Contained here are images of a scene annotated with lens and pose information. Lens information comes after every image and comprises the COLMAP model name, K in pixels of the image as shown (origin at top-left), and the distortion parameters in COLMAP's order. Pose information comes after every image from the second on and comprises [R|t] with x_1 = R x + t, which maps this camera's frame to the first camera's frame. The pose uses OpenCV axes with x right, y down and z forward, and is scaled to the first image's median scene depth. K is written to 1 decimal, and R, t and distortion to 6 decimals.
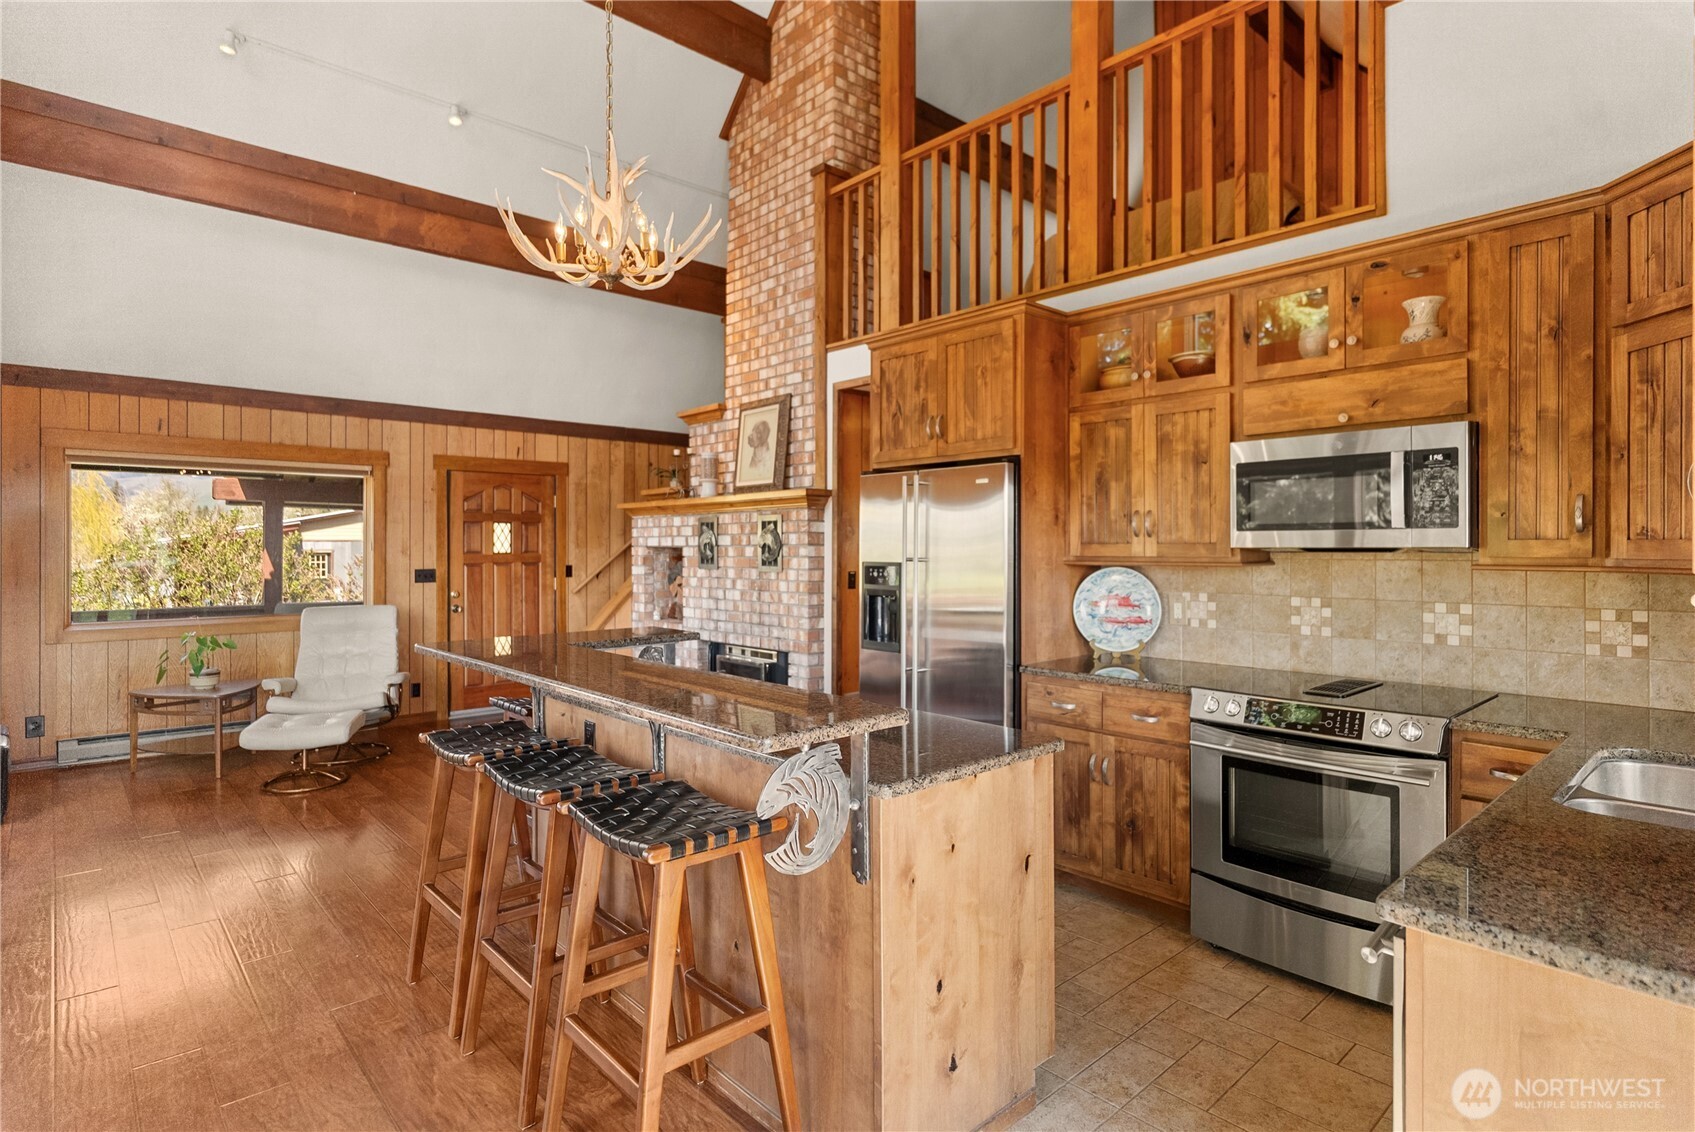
lens RADIAL K [[855.5, 0, 836.9], [0, 855.5, 549.4], [0, 0, 1]] dist [-0.002605, -0.000779]
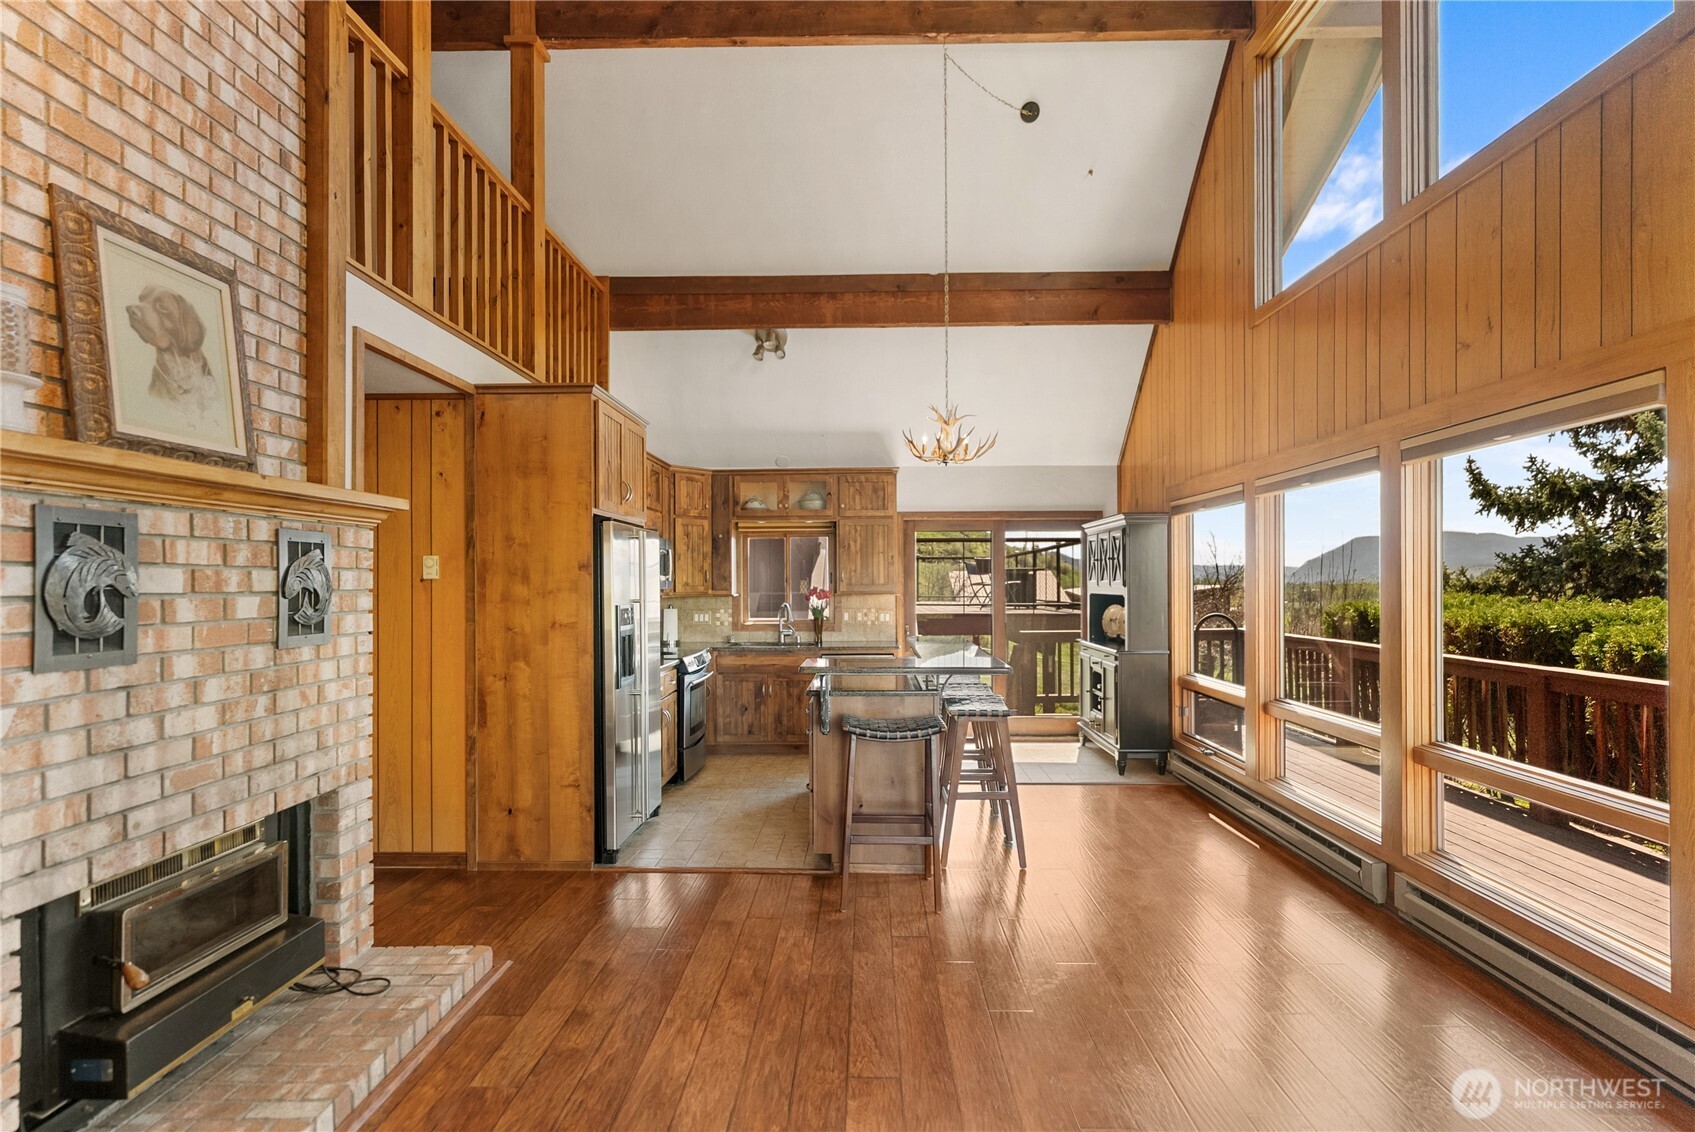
lens RADIAL K [[818.5, 0, 859.0], [0, 818.5, 581.0], [0, 0, 1]] dist [-0.000090, 0.001086]
pose [[-0.733794, 0.005810, 0.679347, -0.994391], [0.006532, 0.999978, -0.001497, -0.013226], [-0.679340, 0.003339, -0.733816, 1.772187]]
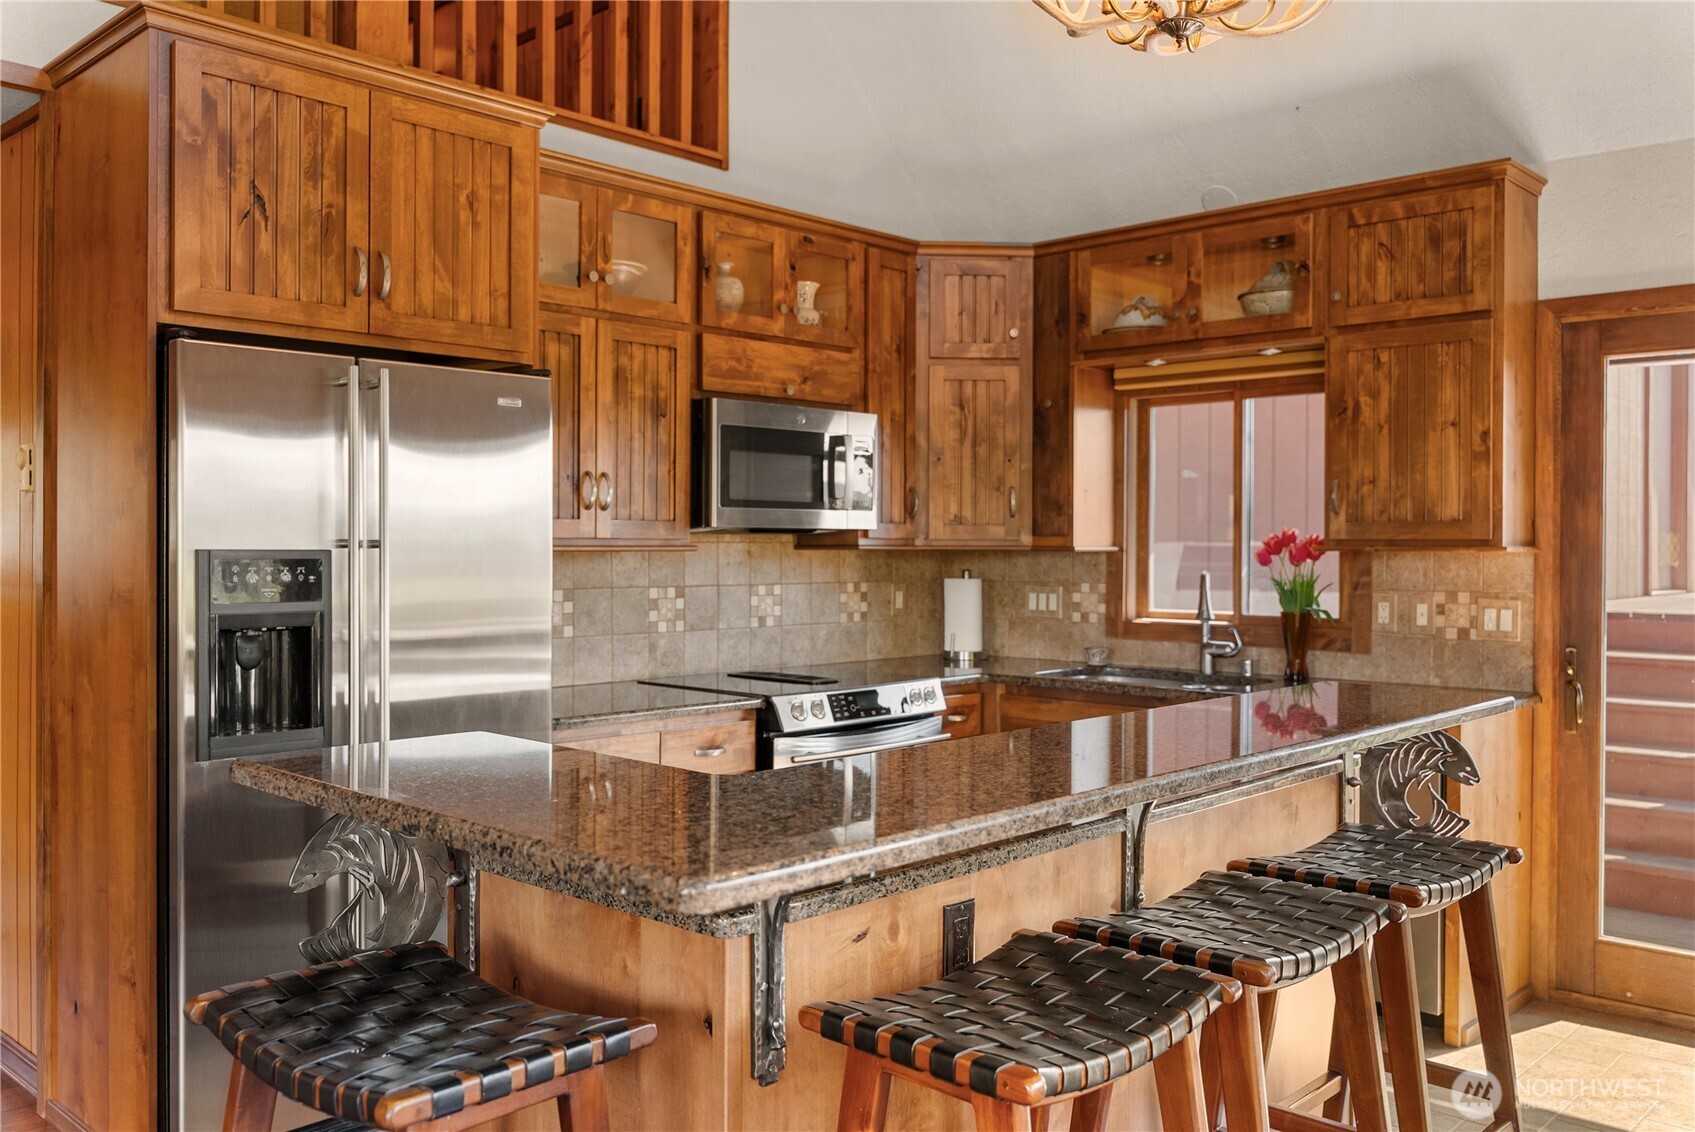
lens RADIAL K [[1407.5, 0, 853.2], [0, 1407.5, 549.2], [0, 0, 1]] dist [-0.004283, -0.007117]
pose [[-0.087212, -0.002089, 0.996188, -0.775359], [-0.001092, 0.999997, 0.002002, 0.014444], [-0.996189, -0.000913, -0.087214, 0.864153]]
